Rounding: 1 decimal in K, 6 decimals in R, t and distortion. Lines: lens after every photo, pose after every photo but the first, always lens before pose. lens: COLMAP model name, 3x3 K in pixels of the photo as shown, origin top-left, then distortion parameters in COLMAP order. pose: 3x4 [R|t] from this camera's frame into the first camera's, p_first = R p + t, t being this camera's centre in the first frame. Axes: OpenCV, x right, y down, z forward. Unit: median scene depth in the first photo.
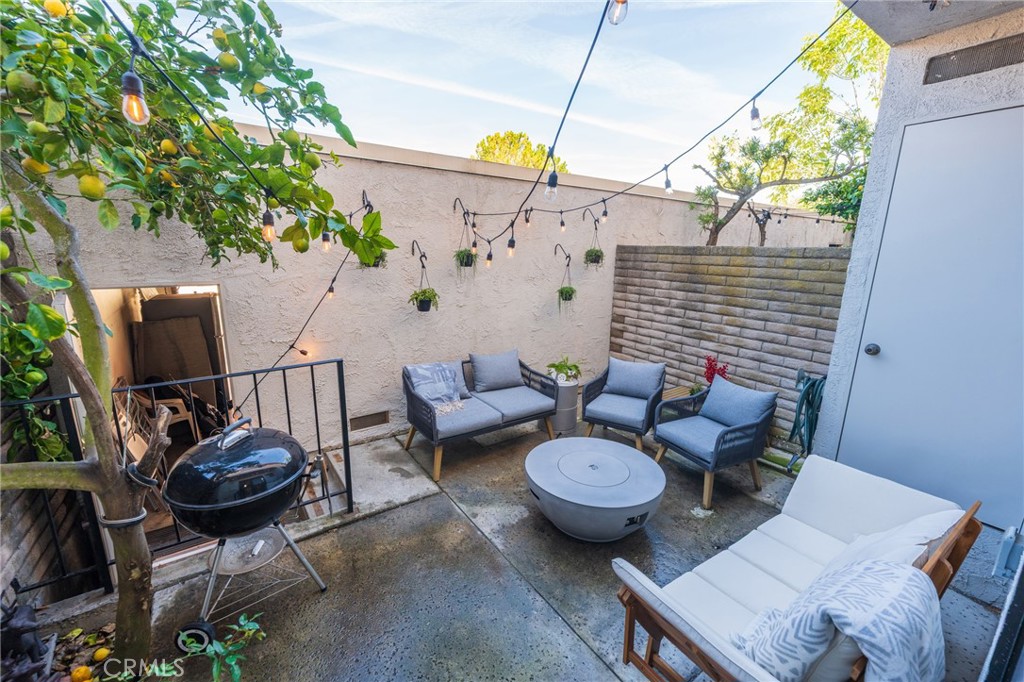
lens RADIAL K [[413.4, 0, 510.6], [0, 413.4, 338.3], [0, 0, 1]] dist [-0.000787, -0.000202]
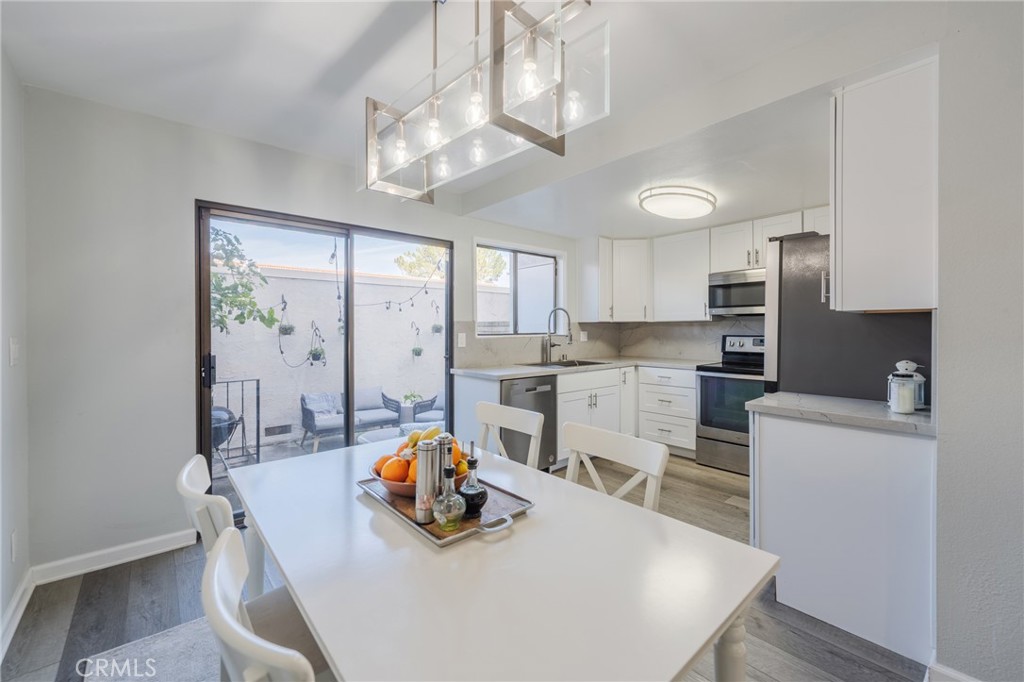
lens RADIAL K [[411.3, 0, 511.2], [0, 411.3, 330.0], [0, 0, 1]] dist [0.000034, -0.000042]
pose [[0.993393, -0.015244, 0.113742, 0.415409], [0.038914, 0.977162, -0.208901, 0.204581], [-0.107960, 0.211947, 0.971300, -0.794568]]
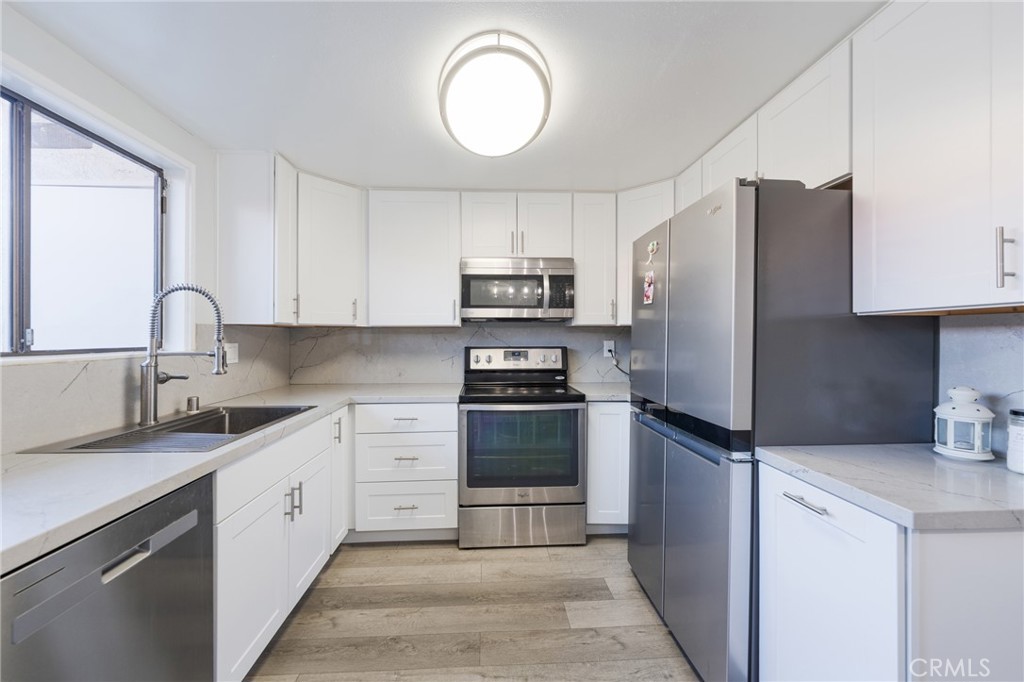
lens RADIAL K [[413.4, 0, 507.4], [0, 413.4, 336.2], [0, 0, 1]] dist [-0.001091, -0.000236]
pose [[0.517950, -0.010267, 0.855349, 0.468883], [0.189493, 0.976462, -0.103025, 0.078077], [-0.834159, 0.215444, 0.507704, -0.216530]]
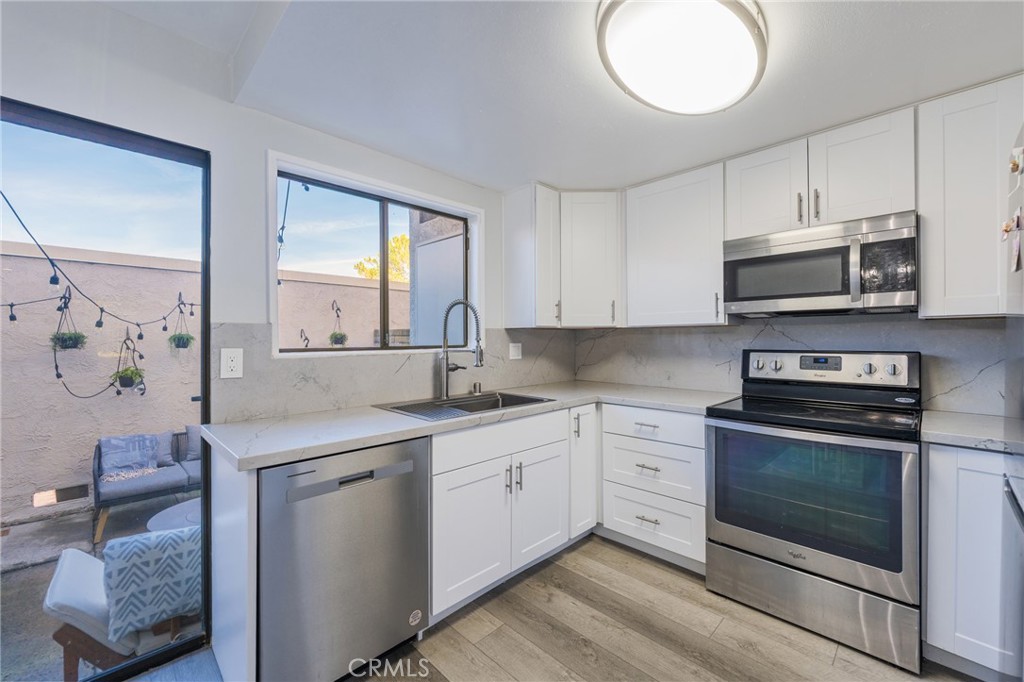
lens RADIAL K [[413.4, 0, 510.6], [0, 413.4, 338.3], [0, 0, 1]] dist [-0.000787, -0.000202]
pose [[0.983299, -0.015251, 0.181355, 0.644705], [0.053868, 0.976222, -0.209975, 0.101481], [-0.173841, 0.216238, 0.960740, -0.309484]]
